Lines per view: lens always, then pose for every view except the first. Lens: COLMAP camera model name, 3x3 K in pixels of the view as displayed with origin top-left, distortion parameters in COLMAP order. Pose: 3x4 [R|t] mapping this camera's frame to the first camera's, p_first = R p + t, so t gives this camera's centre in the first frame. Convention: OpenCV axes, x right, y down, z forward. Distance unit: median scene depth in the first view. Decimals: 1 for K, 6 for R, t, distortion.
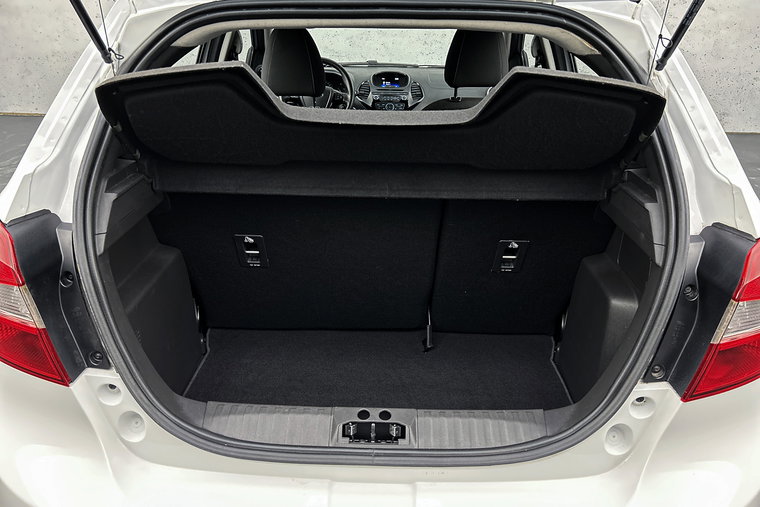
lens RADIAL K [[570.2, 0, 380.5], [0, 570.2, 254.6], [0, 0, 1]] dist [0.057688, -0.068762]
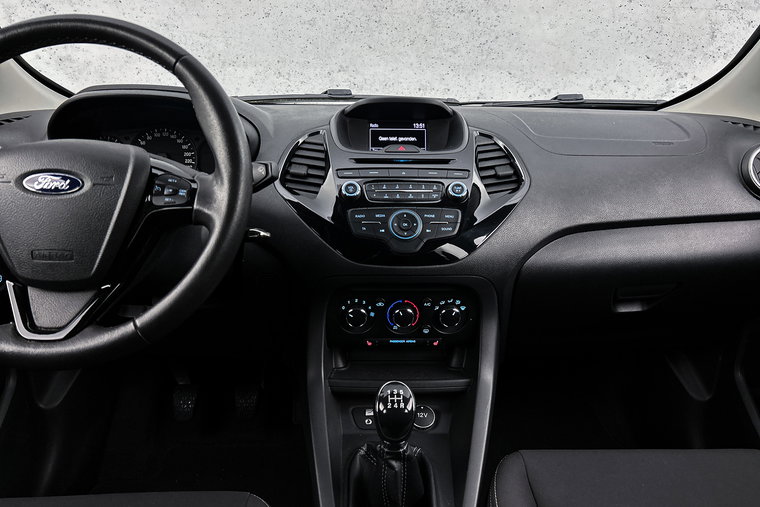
lens RADIAL K [[570.2, 0, 382.7], [0, 570.2, 254.7], [0, 0, 1]] dist [0.057688, -0.068762]
pose [[0.998799, -0.016380, 0.046181, -0.005548], [0.022253, 0.991307, -0.129672, -0.208316], [-0.043656, 0.130544, 0.990481, 0.737355]]
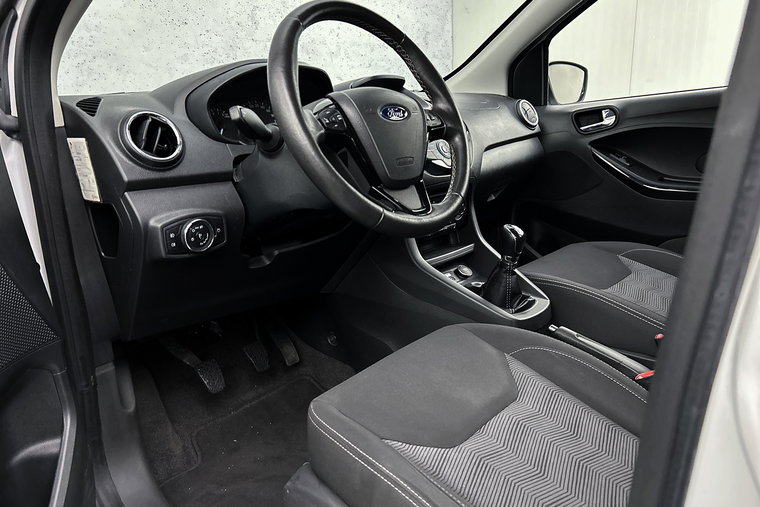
lens RADIAL K [[570.2, 0, 383.9], [0, 570.2, 255.5], [0, 0, 1]] dist [0.057688, -0.068762]
pose [[0.642741, -0.222250, 0.733136, -0.322497], [0.350573, 0.936240, -0.023527, -0.189837], [-0.681162, 0.272139, 0.679675, 0.760908]]
